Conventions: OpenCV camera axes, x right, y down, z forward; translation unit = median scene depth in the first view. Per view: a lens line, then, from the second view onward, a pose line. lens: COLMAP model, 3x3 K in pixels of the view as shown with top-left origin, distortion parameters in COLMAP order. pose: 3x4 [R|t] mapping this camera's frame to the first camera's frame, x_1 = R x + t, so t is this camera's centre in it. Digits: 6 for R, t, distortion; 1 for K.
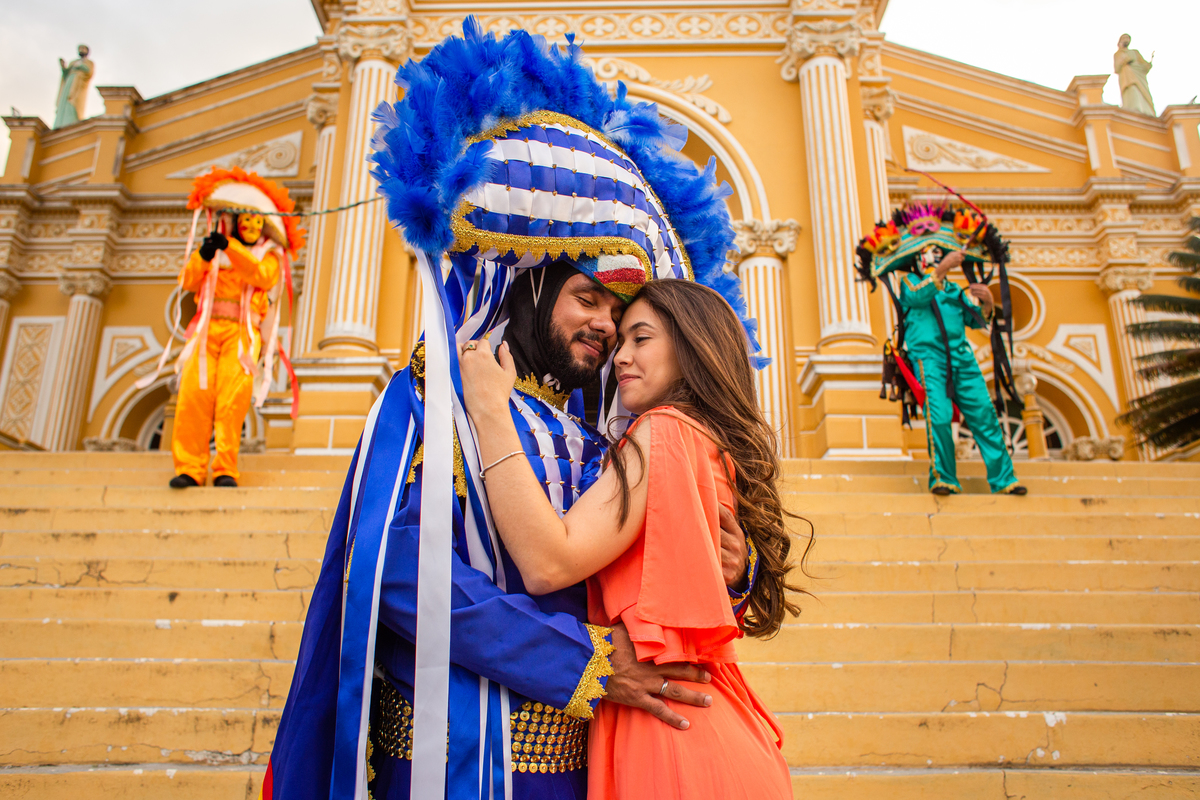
lens RADIAL K [[1217.9, 0, 597.9], [0, 1217.9, 393.1], [0, 0, 1]] dist [-0.084653, 0.181268]
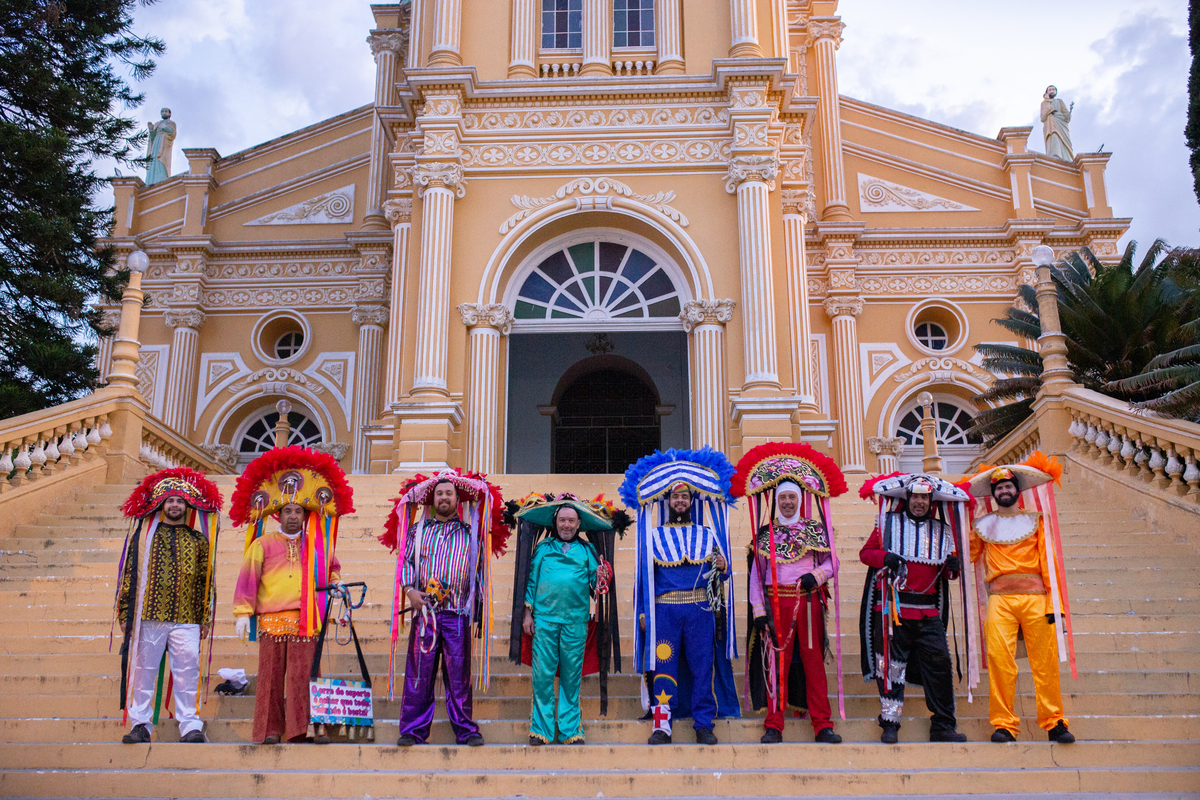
lens RADIAL K [[1454.7, 0, 570.9], [0, 1454.7, 402.7], [0, 0, 1]] dist [0.008066, -0.033044]
pose [[0.999206, -0.013257, -0.037560, 0.021767], [0.014616, 0.999240, 0.036144, -0.052961], [0.037052, -0.036664, 0.998641, -0.473894]]
